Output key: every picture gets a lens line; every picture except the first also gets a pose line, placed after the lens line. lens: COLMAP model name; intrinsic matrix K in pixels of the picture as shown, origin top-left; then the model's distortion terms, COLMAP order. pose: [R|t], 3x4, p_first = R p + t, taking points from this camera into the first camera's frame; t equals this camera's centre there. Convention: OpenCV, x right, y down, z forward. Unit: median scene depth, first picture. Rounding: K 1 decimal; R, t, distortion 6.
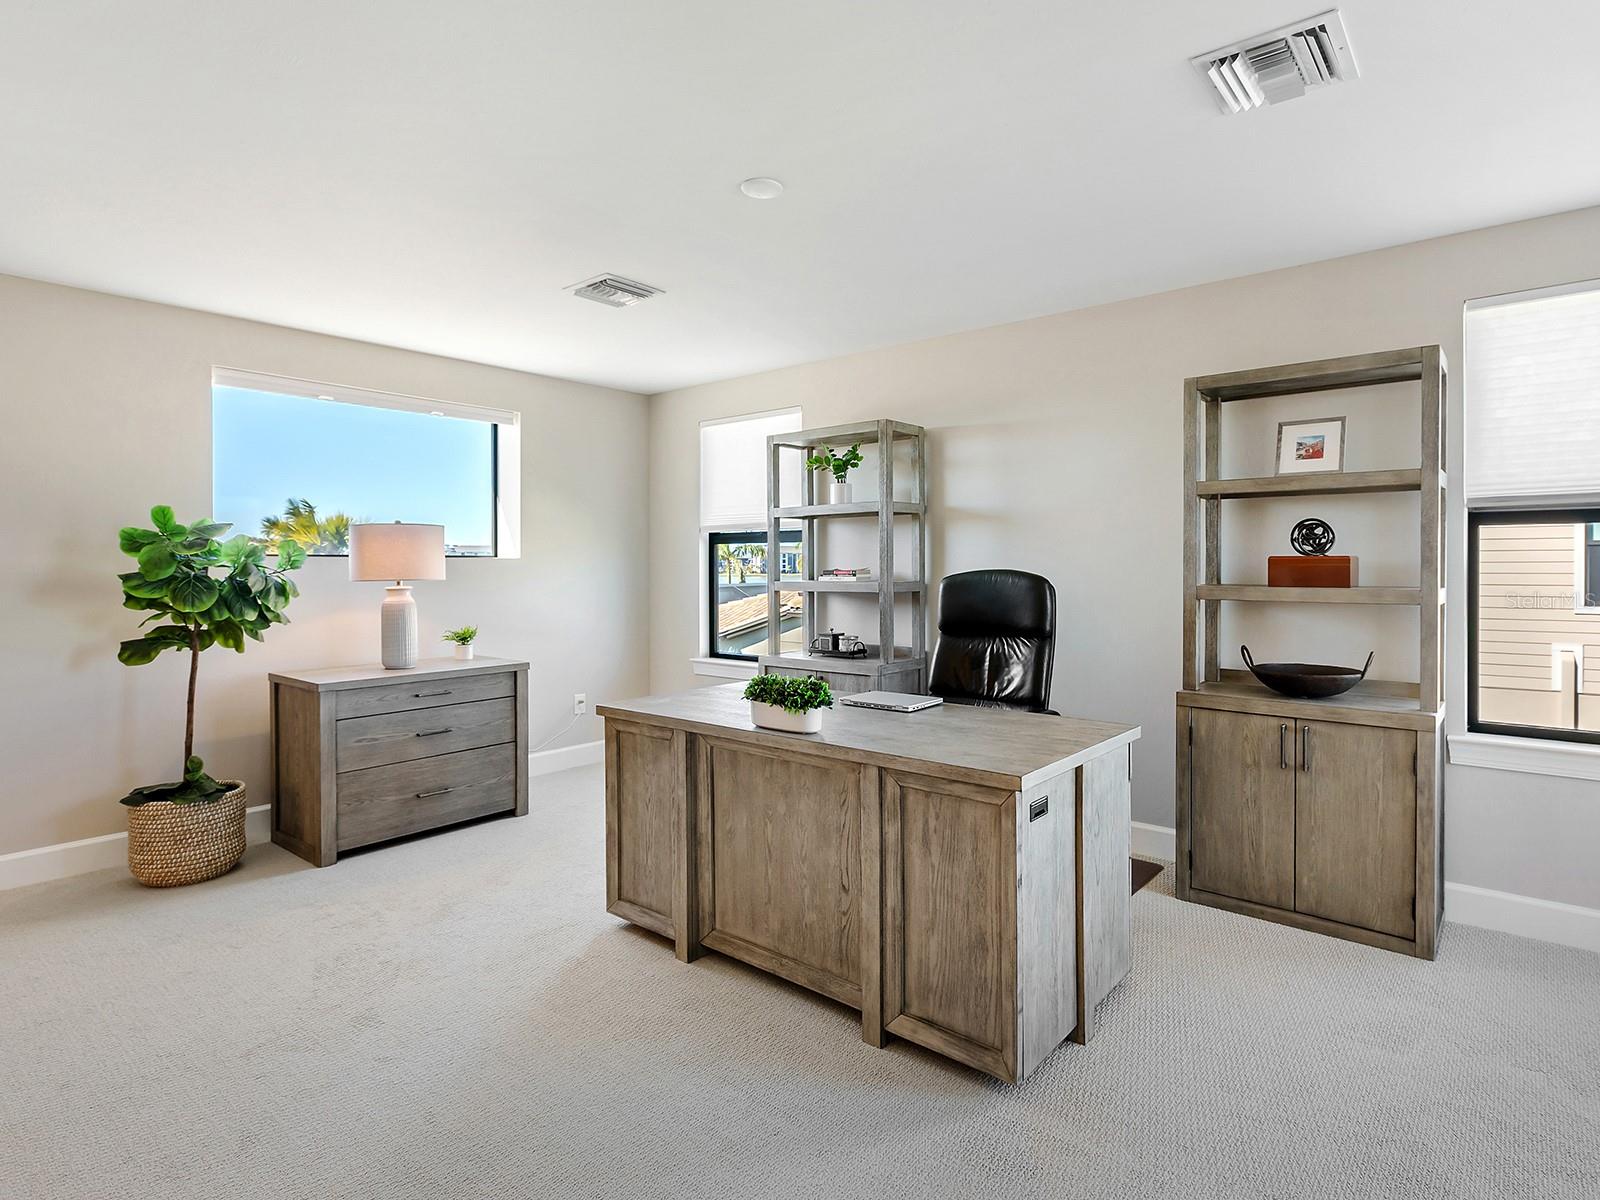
lens RADIAL K [[800.4, 0, 792.6], [0, 800.4, 574.5], [0, 0, 1]] dist [0.001570, 0.000189]
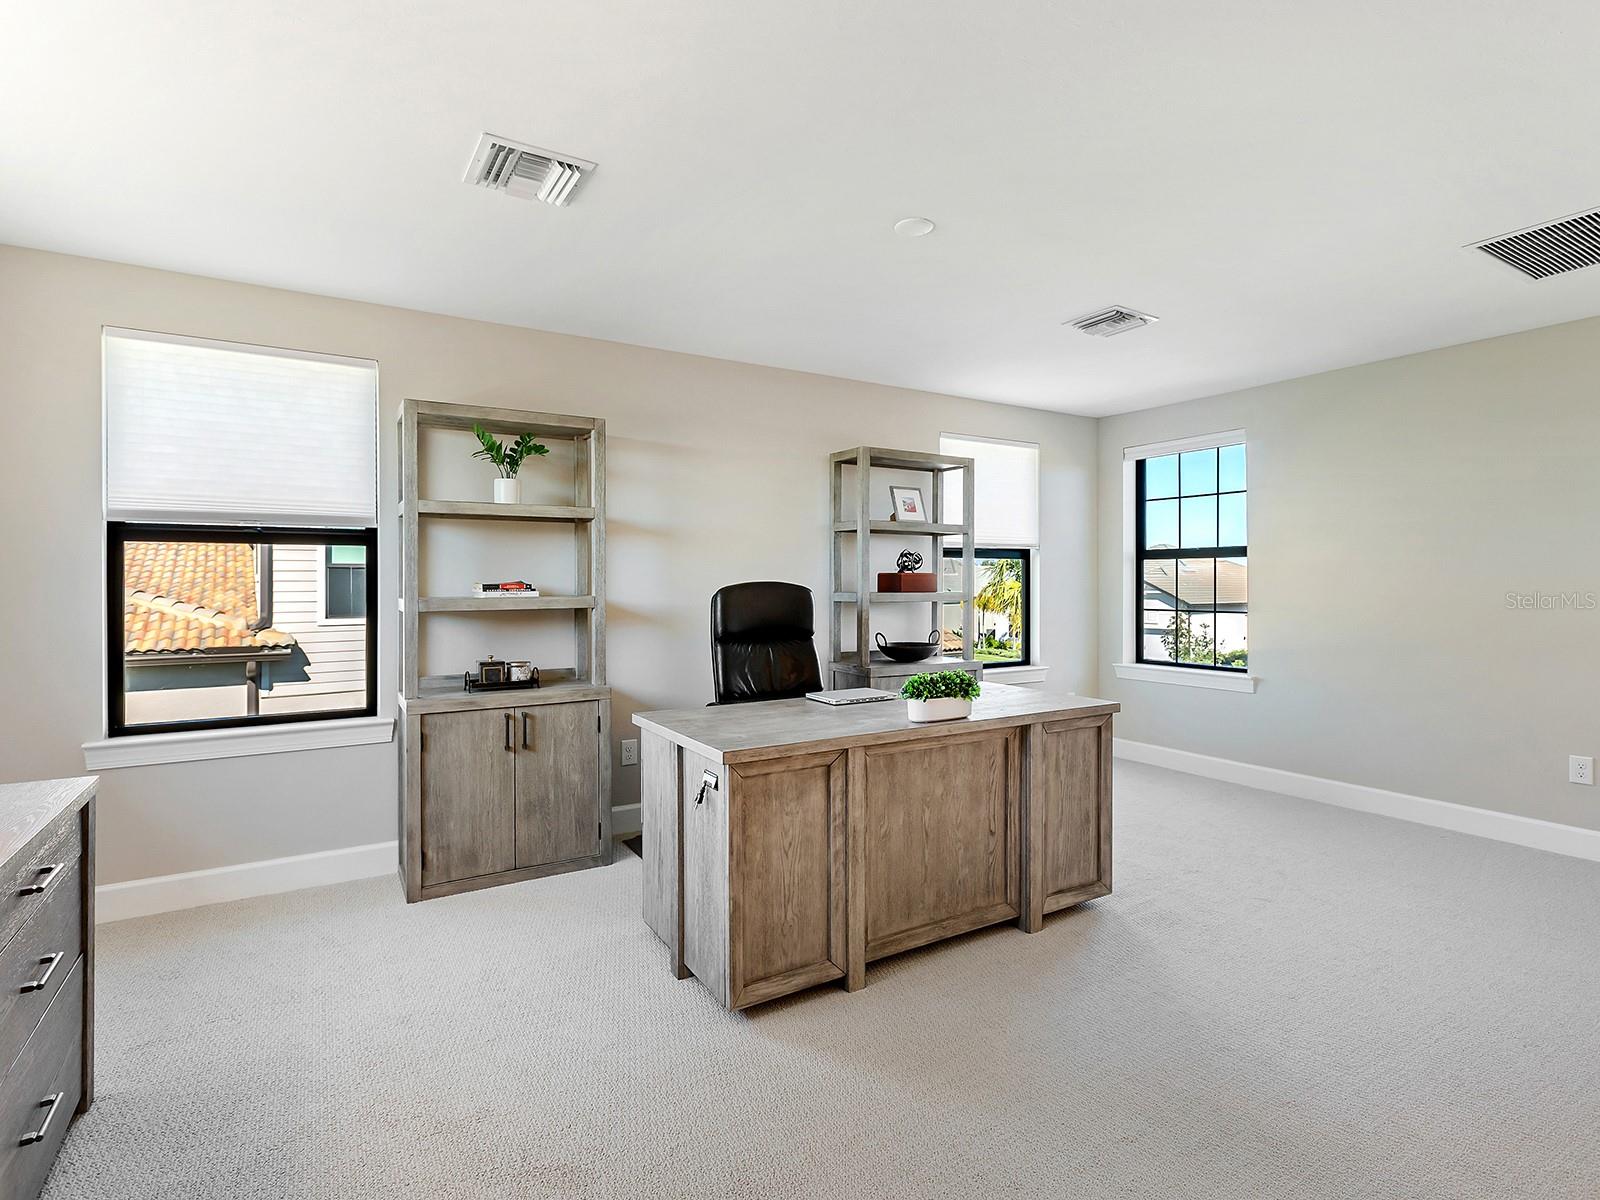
lens RADIAL K [[816.0, 0, 815.2], [0, 816.0, 591.1], [0, 0, 1]] dist [-0.000181, -0.000880]
pose [[0.337195, -0.007192, 0.941407, -1.092612], [0.012672, 0.999915, 0.003100, 0.005908], [-0.941349, 0.010885, 0.337258, 0.735452]]
